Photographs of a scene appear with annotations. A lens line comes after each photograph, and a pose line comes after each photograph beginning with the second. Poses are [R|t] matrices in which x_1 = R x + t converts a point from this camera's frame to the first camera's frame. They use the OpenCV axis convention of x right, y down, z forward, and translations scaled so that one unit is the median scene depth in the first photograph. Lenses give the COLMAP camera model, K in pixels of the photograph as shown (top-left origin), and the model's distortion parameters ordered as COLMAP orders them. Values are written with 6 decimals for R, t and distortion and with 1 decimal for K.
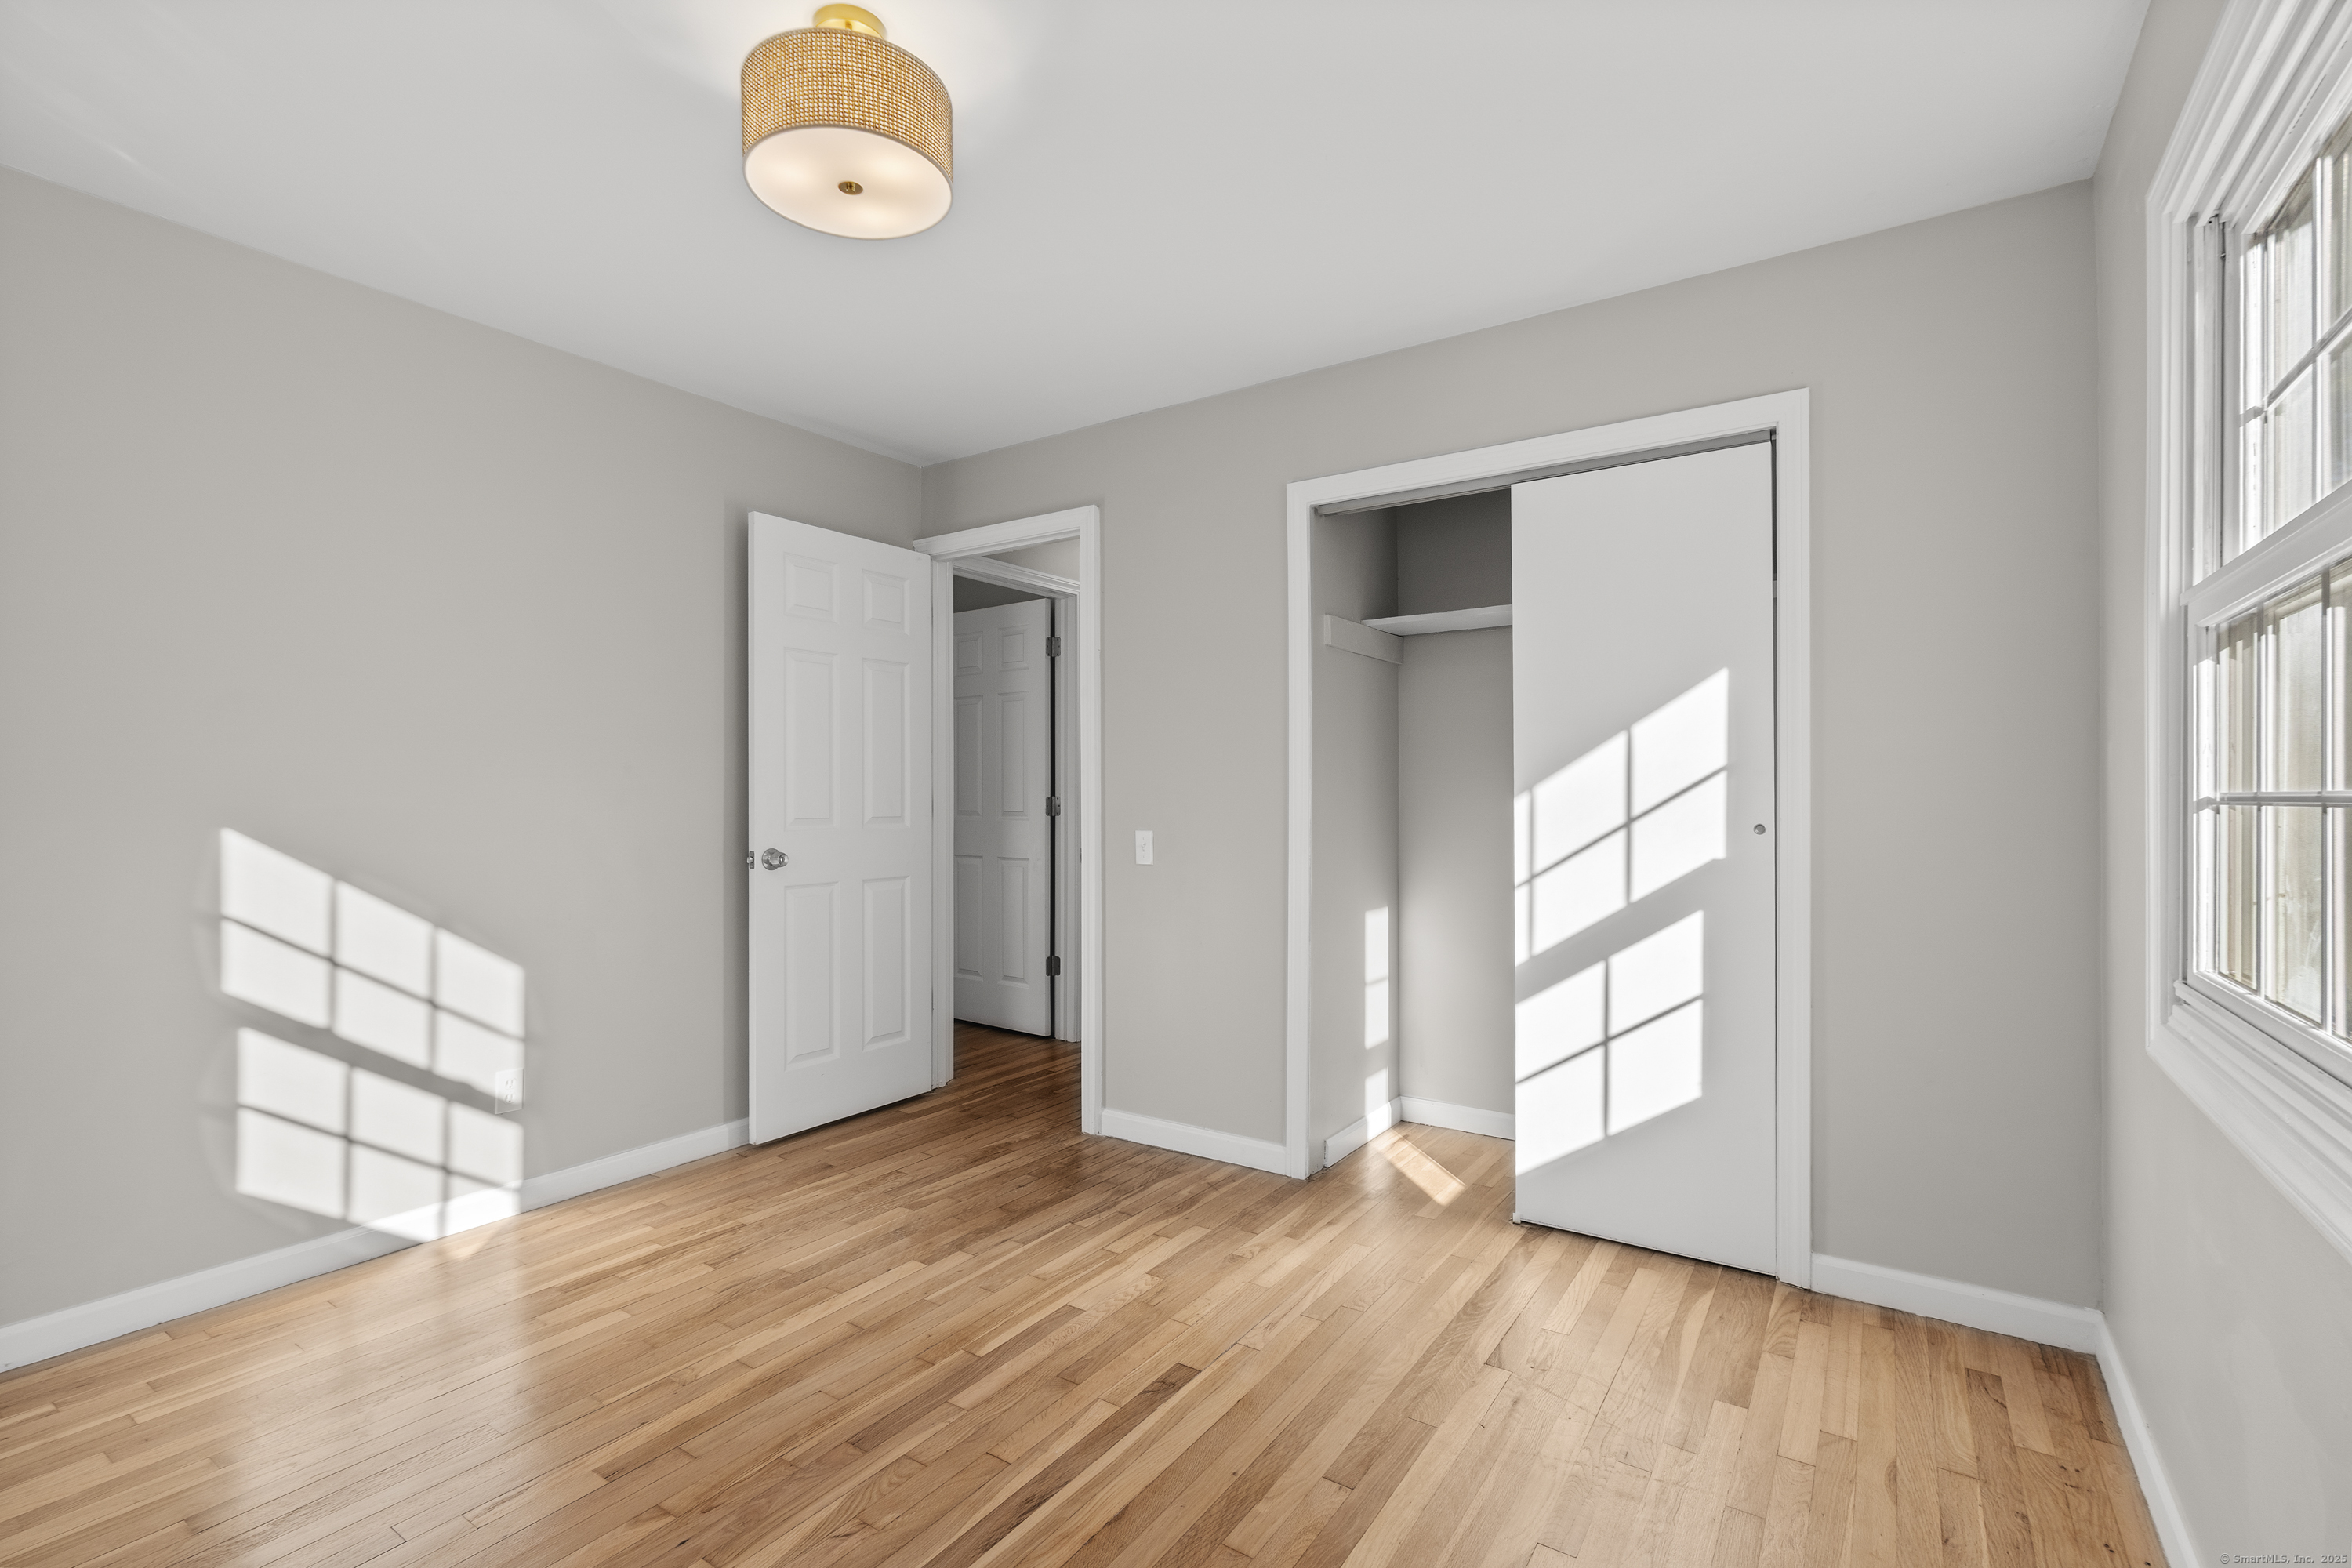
lens RADIAL K [[1066.1, 0, 1176.7], [0, 1066.1, 801.7], [0, 0, 1]] dist [0.000890, 0.000351]
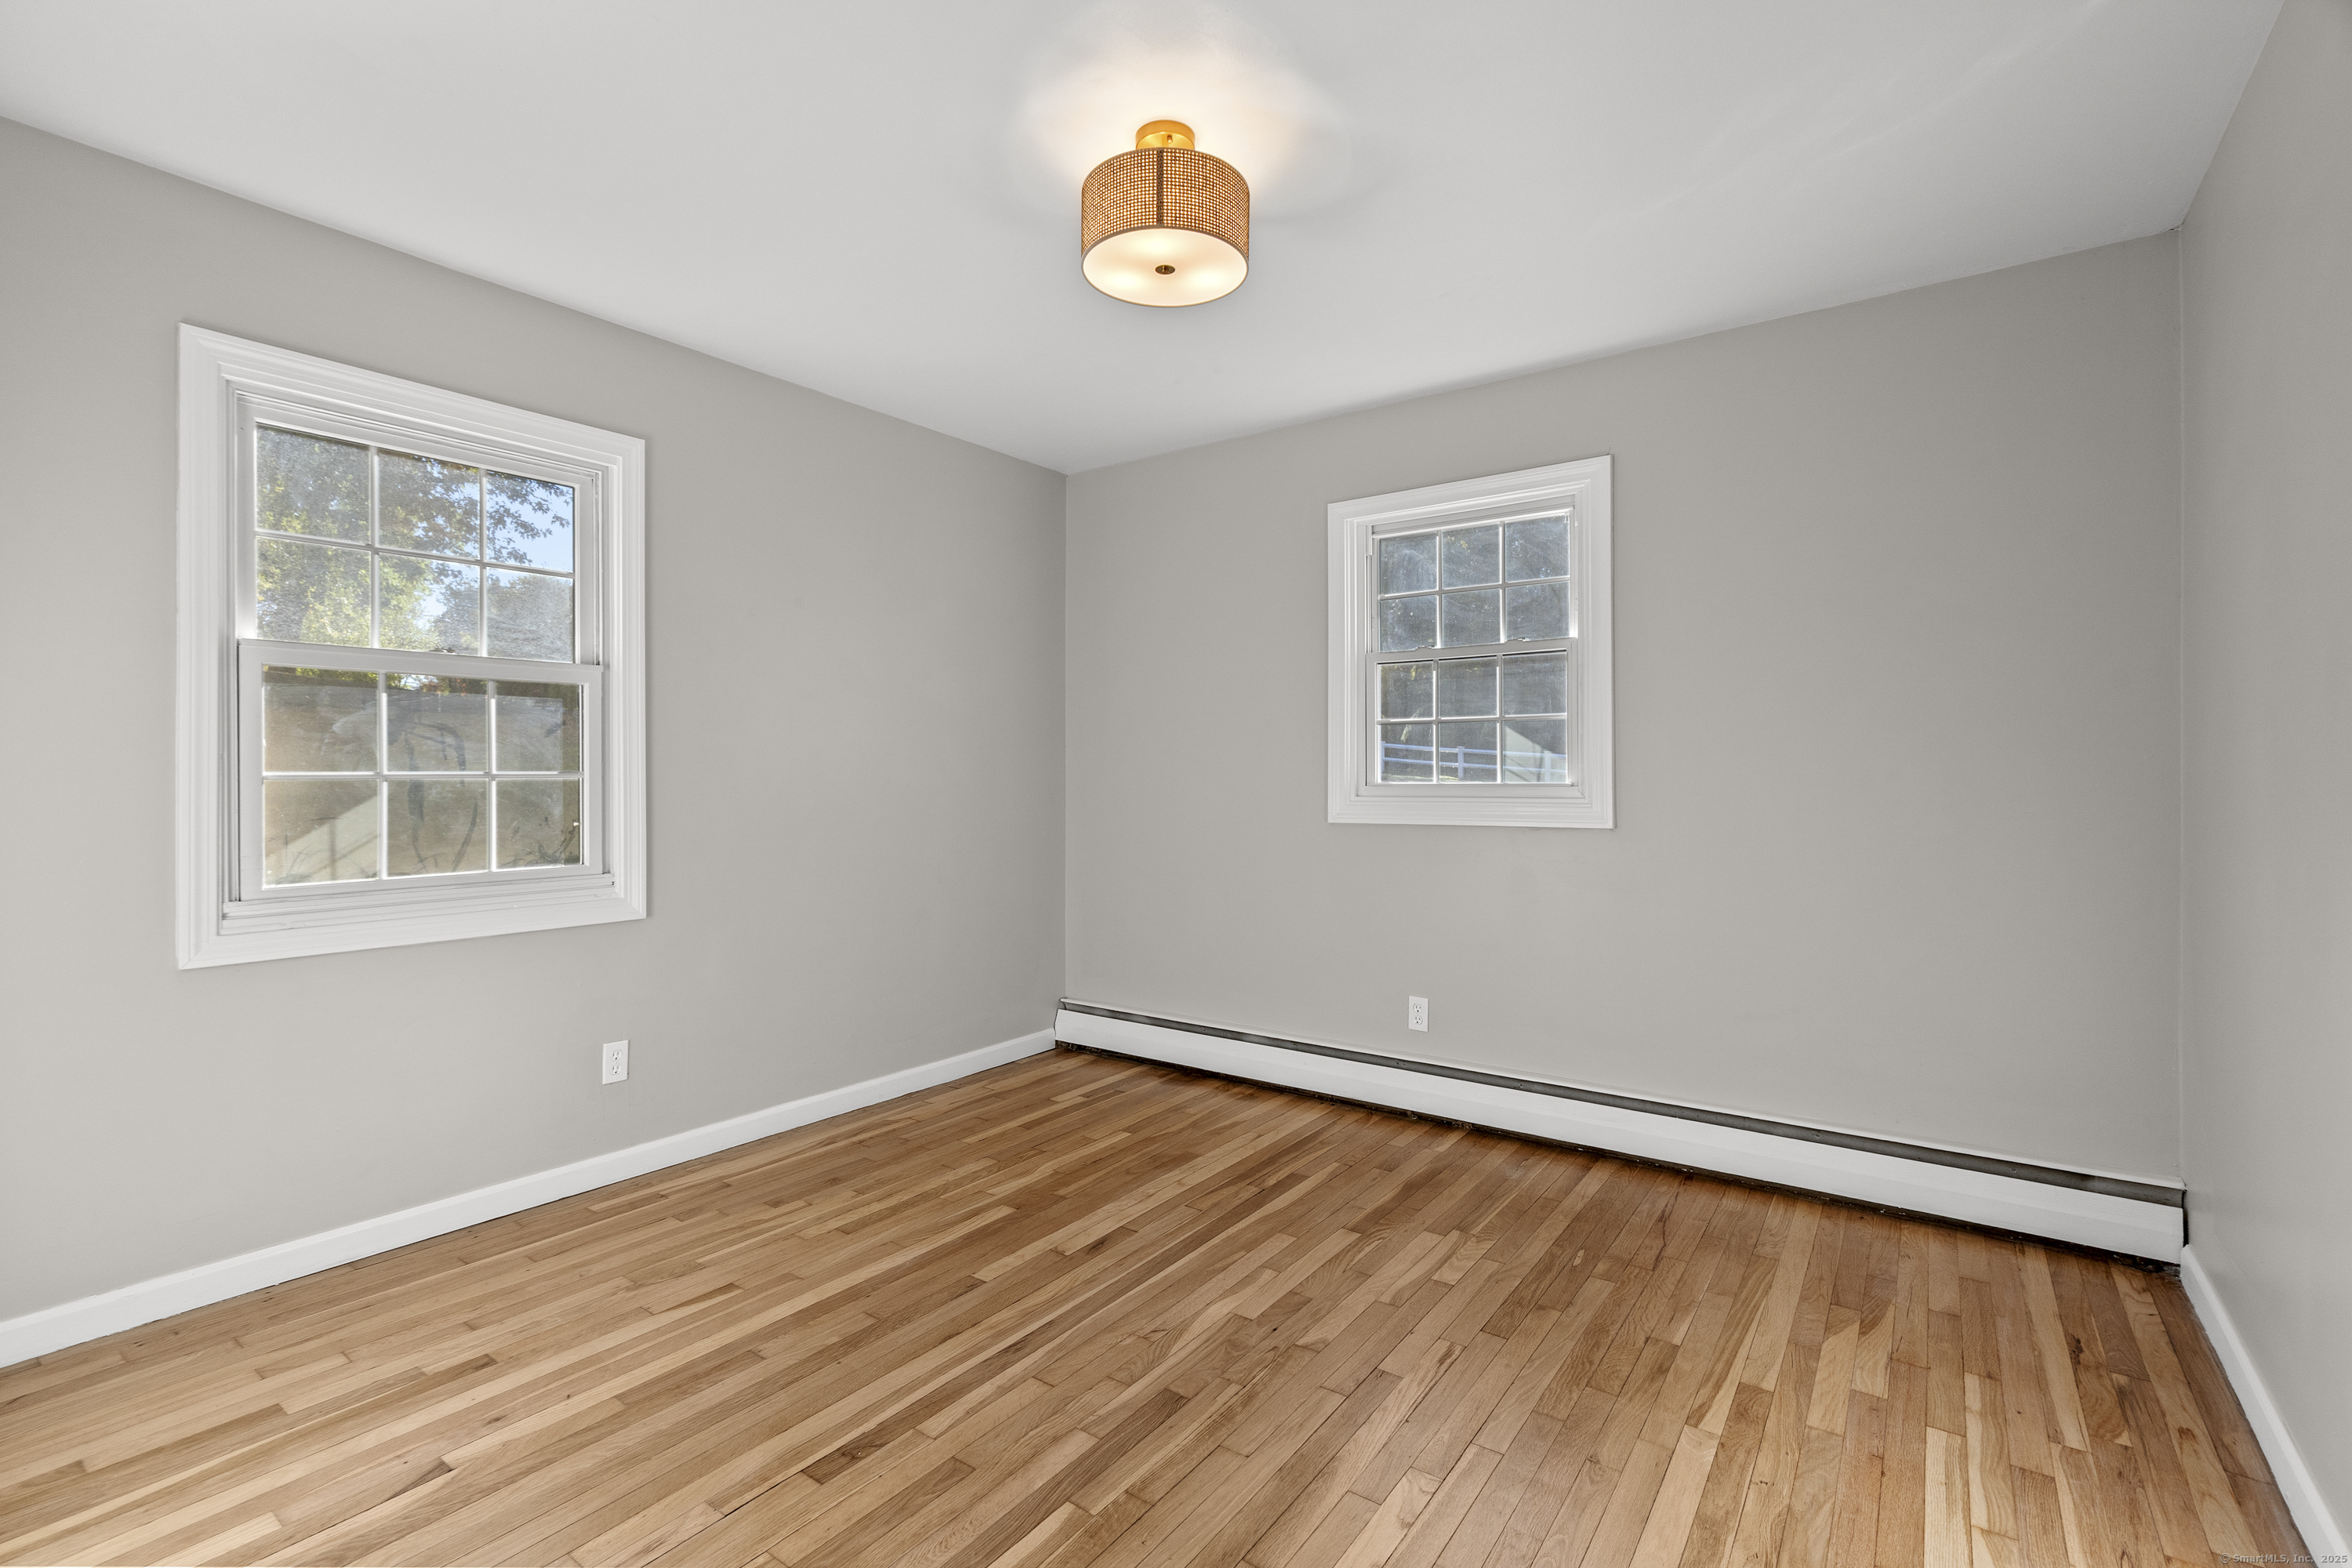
lens RADIAL K [[1066.3, 0, 1174.1], [0, 1066.3, 768.0], [0, 0, 1]] dist [-0.000897, 0.000465]
pose [[-0.999376, -0.000472, 0.035327, -0.318109], [-0.000402, 0.999998, 0.001989, -0.014252], [-0.035327, 0.001974, -0.999374, 1.953620]]
